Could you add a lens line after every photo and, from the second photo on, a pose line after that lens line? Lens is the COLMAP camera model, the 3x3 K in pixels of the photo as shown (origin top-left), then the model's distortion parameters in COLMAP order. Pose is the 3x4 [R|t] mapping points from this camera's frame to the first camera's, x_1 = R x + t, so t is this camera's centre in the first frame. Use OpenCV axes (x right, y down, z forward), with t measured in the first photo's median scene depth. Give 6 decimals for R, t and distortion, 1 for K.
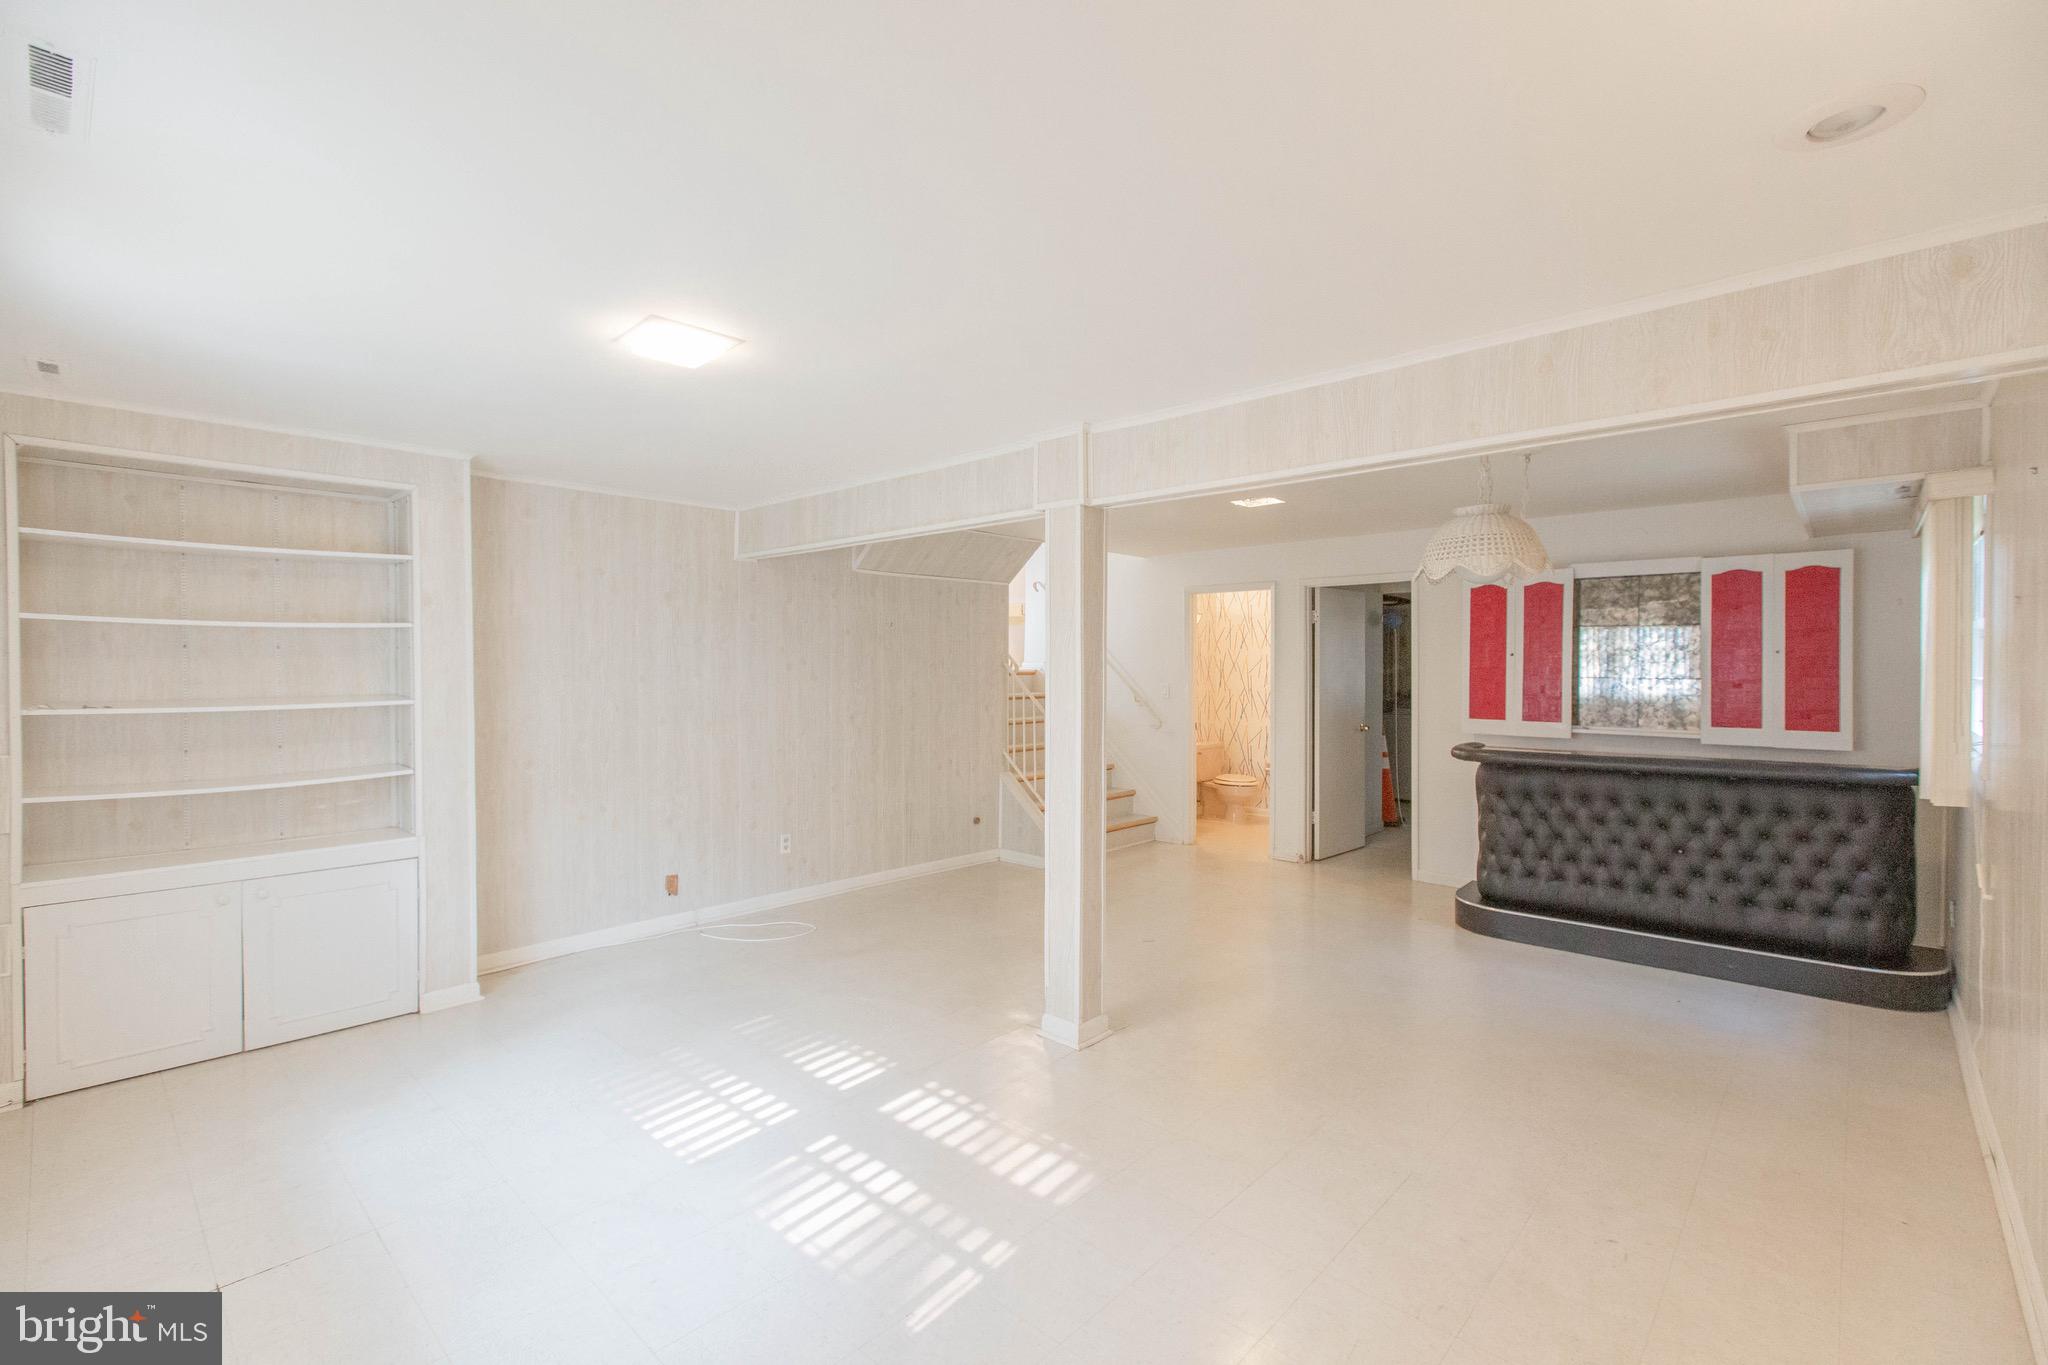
lens RADIAL K [[909.1, 0, 1018.9], [0, 909.1, 674.4], [0, 0, 1]] dist [0.000454, -0.000134]
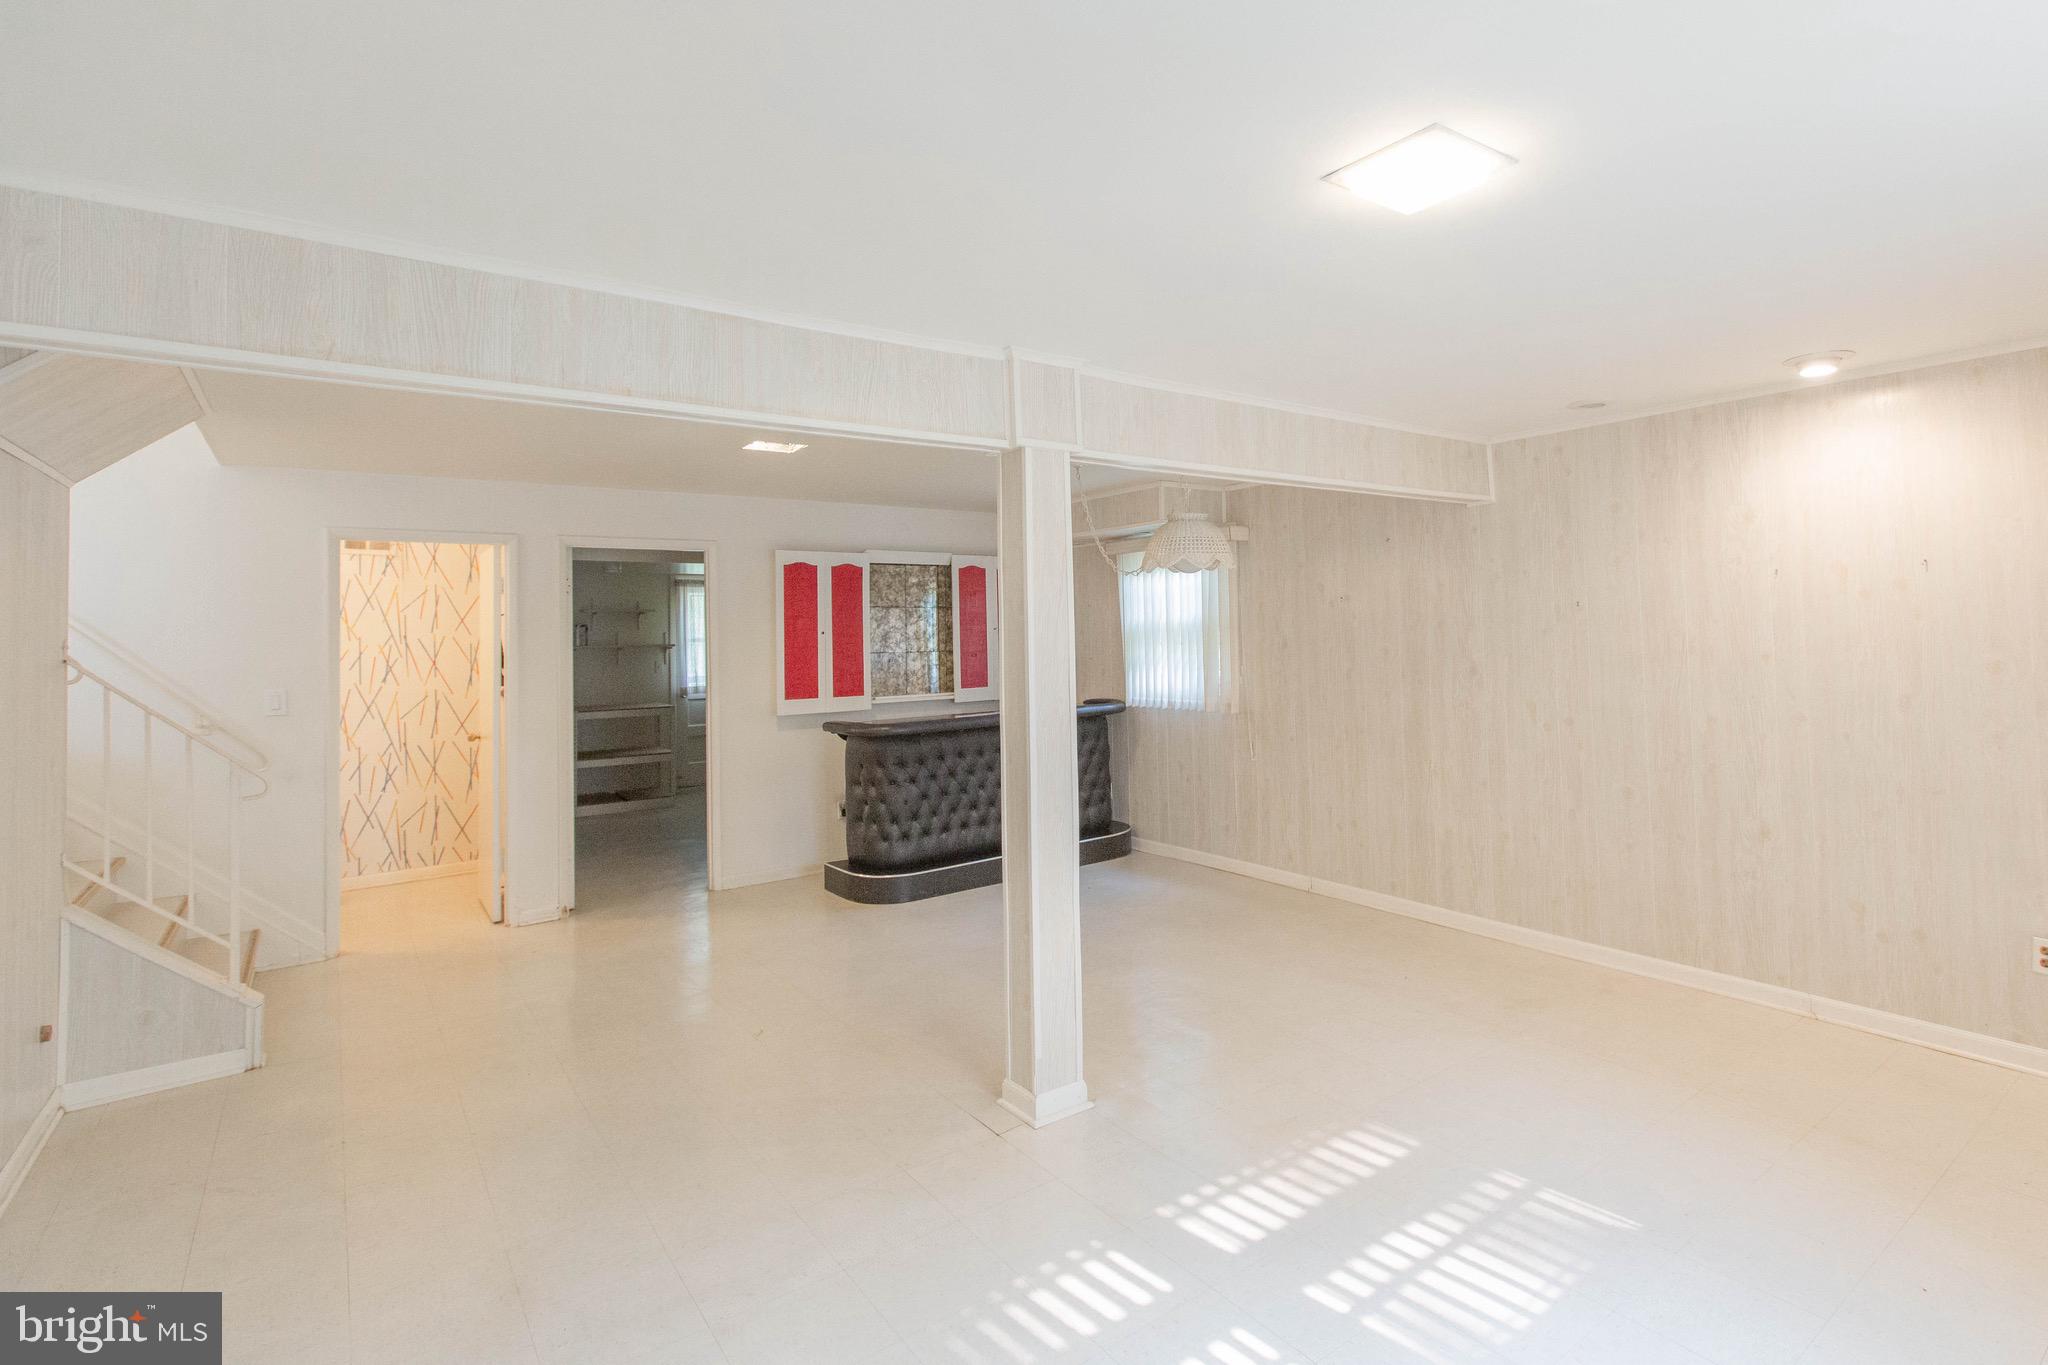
lens RADIAL K [[1068.3, 0, 1024.8], [0, 1068.3, 597.7], [0, 0, 1]] dist [-0.006191, -0.002183]
pose [[0.152729, 0.026505, 0.987913, -0.700934], [0.038094, 0.998739, -0.032685, -0.015694], [-0.987534, 0.042626, 0.151527, 0.686633]]
